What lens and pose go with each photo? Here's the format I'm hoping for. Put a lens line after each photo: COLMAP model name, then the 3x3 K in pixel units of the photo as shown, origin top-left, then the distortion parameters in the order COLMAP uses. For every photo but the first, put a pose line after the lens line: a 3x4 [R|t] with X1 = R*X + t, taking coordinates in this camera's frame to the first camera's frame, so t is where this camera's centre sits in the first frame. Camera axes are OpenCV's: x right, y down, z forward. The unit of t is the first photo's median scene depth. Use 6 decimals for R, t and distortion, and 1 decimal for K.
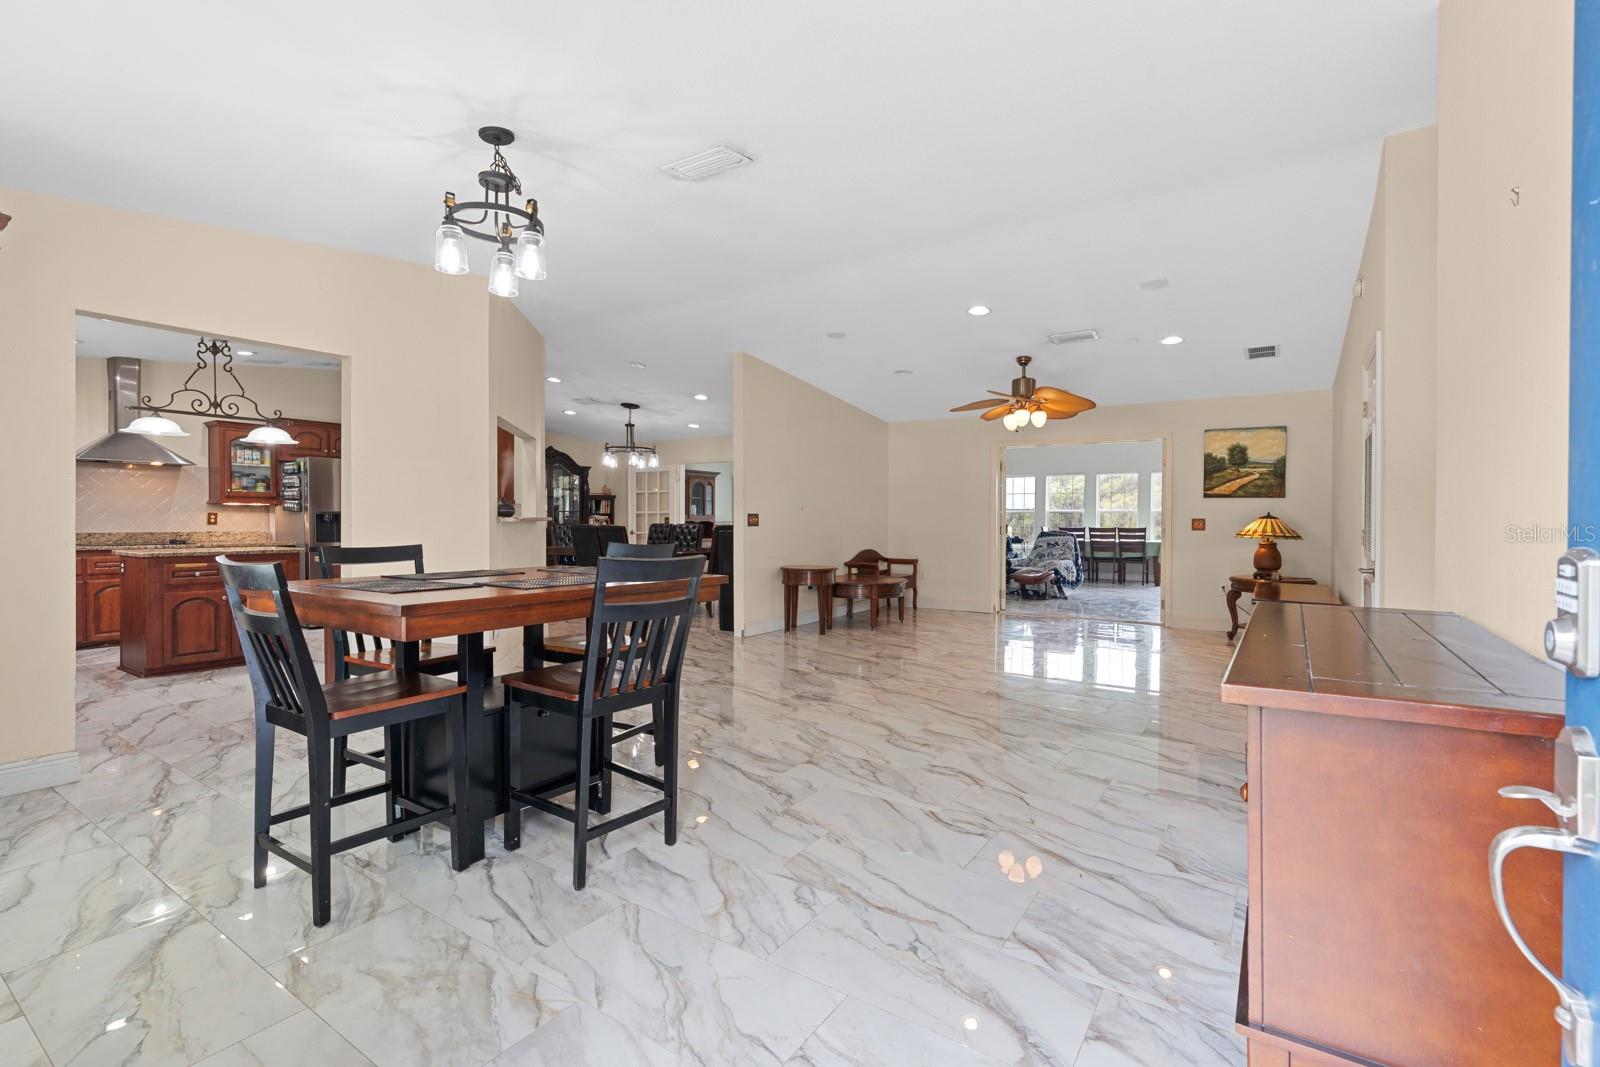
lens RADIAL K [[726.2, 0, 809.5], [0, 726.2, 527.8], [0, 0, 1]] dist [-0.007126, 0.002415]
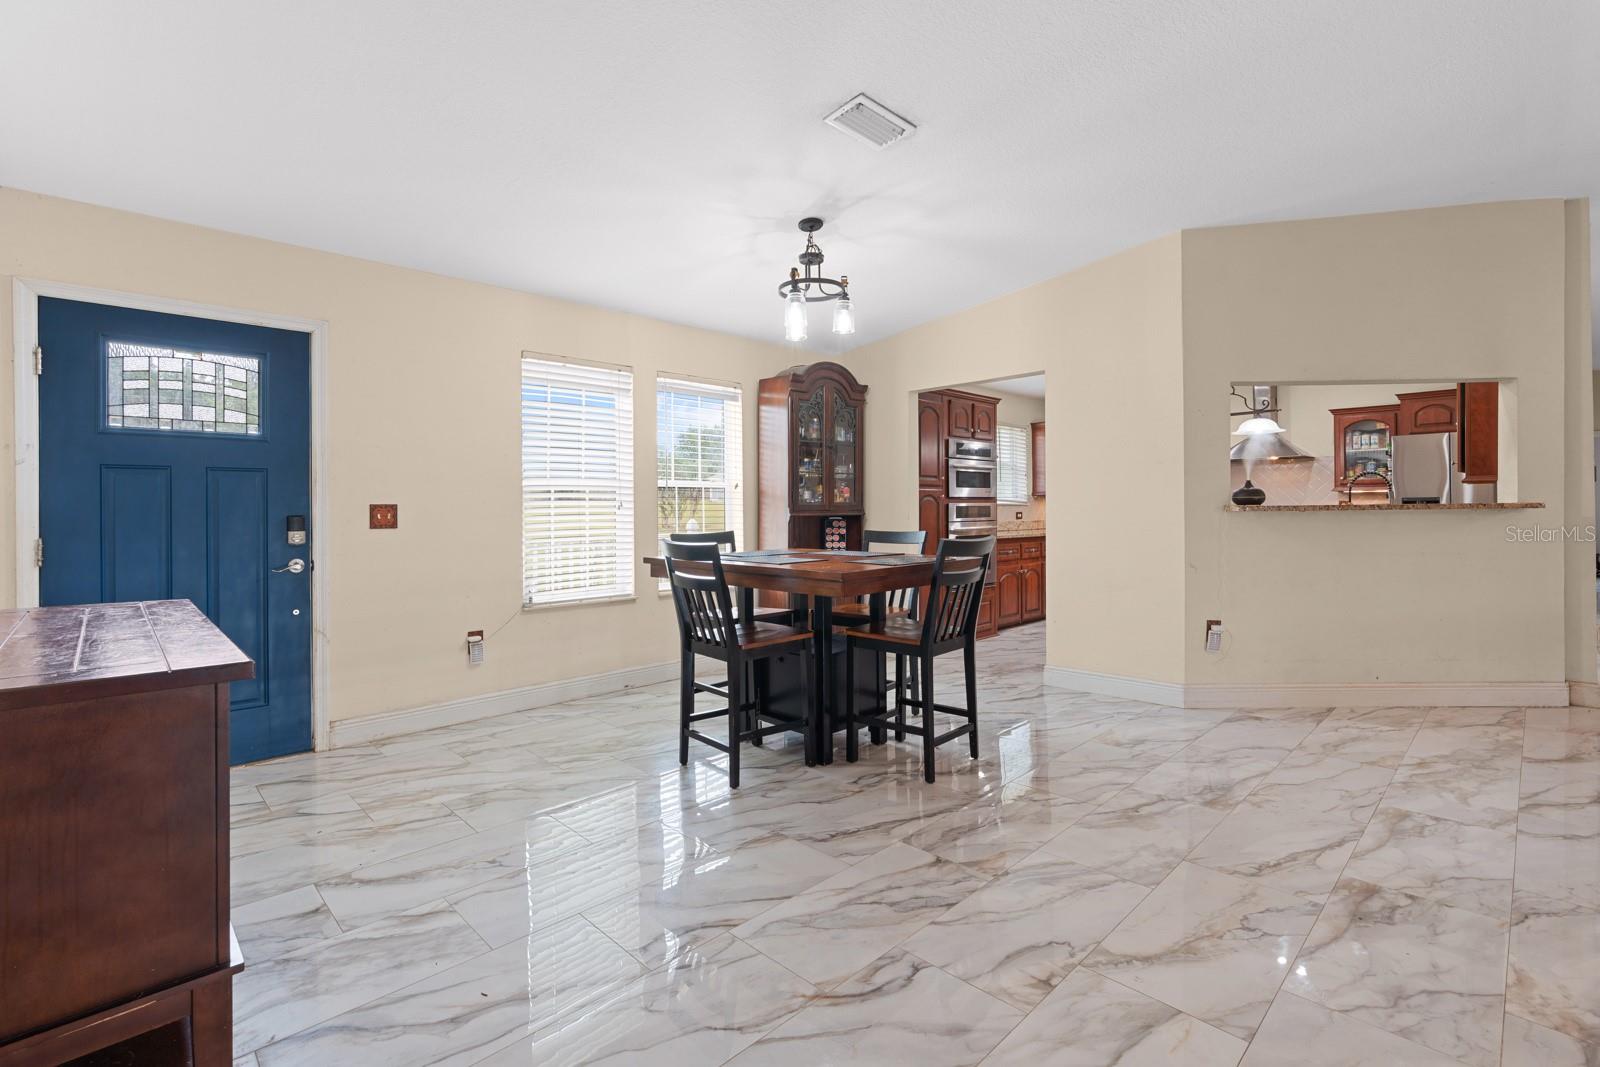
lens RADIAL K [[726.2, 0, 791.1], [0, 726.2, 508.2], [0, 0, 1]] dist [-0.007126, 0.002415]
pose [[-0.215485, -0.001346, -0.976506, 0.358863], [-0.003065, 0.999995, -0.000702, -0.007187], [0.976502, 0.002841, -0.215489, 0.509559]]
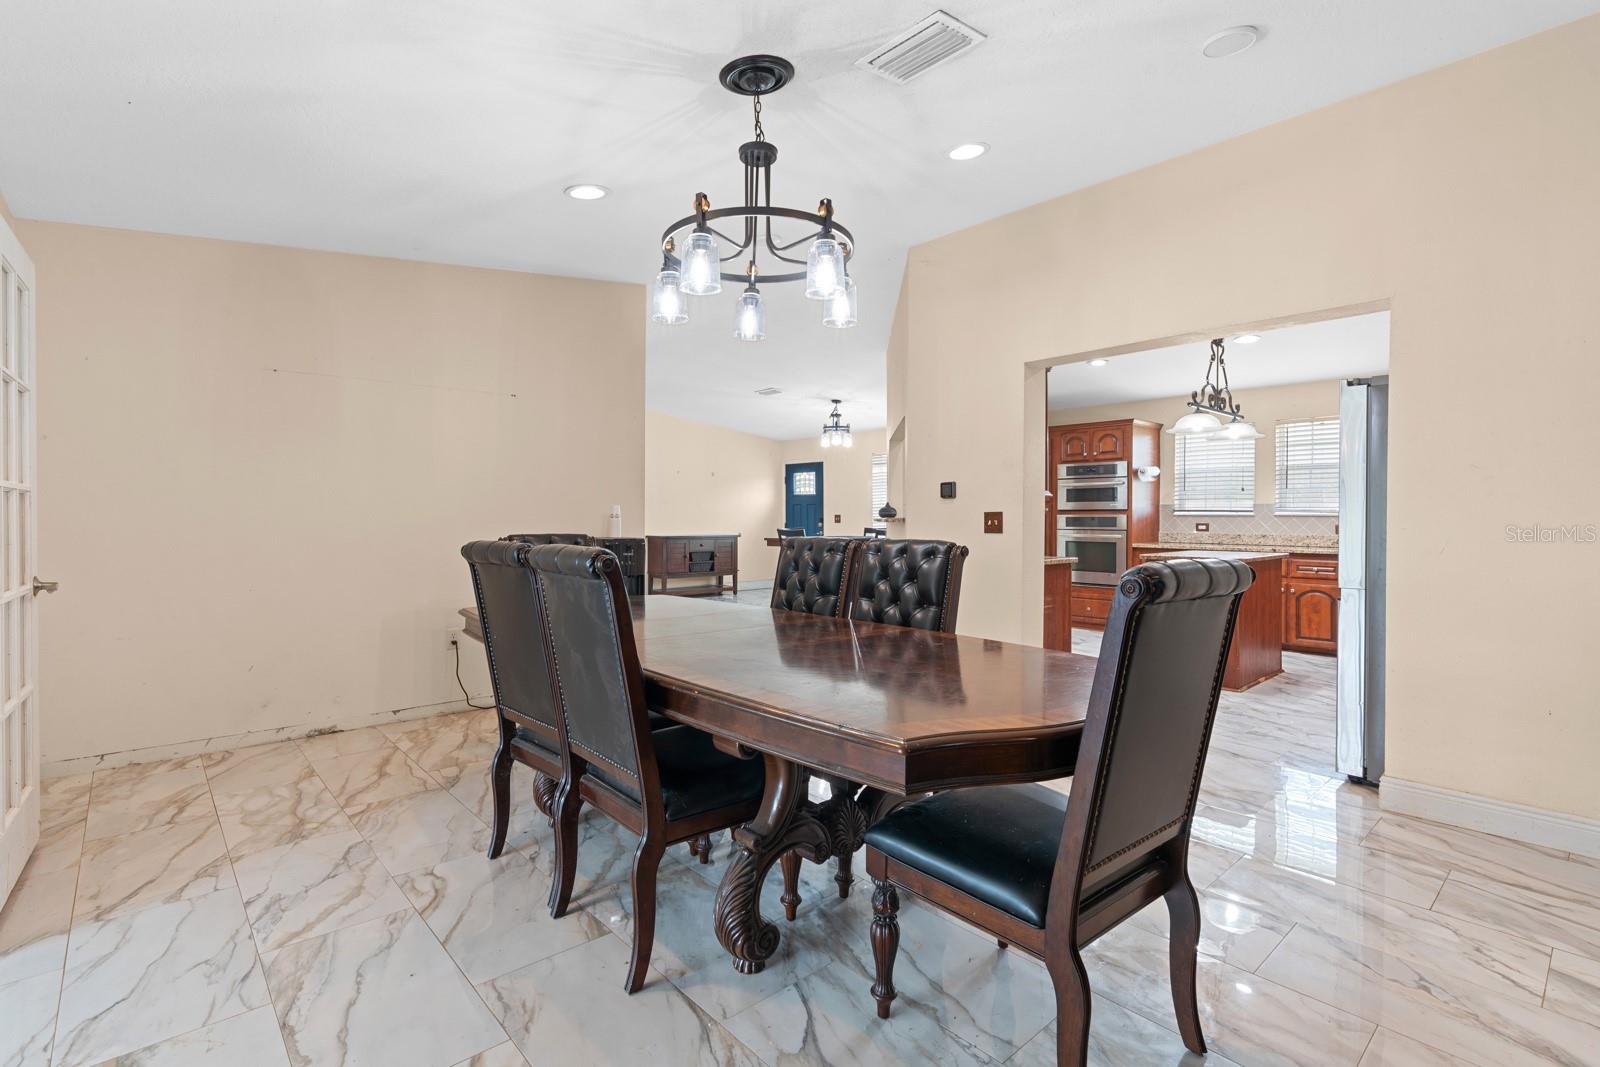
lens RADIAL K [[726.5, 0, 829.1], [0, 726.5, 519.4], [0, 0, 1]] dist [-0.007284, 0.005547]
pose [[-0.976331, -0.005335, 0.216216, -0.451083], [-0.002068, 0.999880, 0.015332, -0.023905], [-0.216272, 0.014522, -0.976225, 1.713529]]
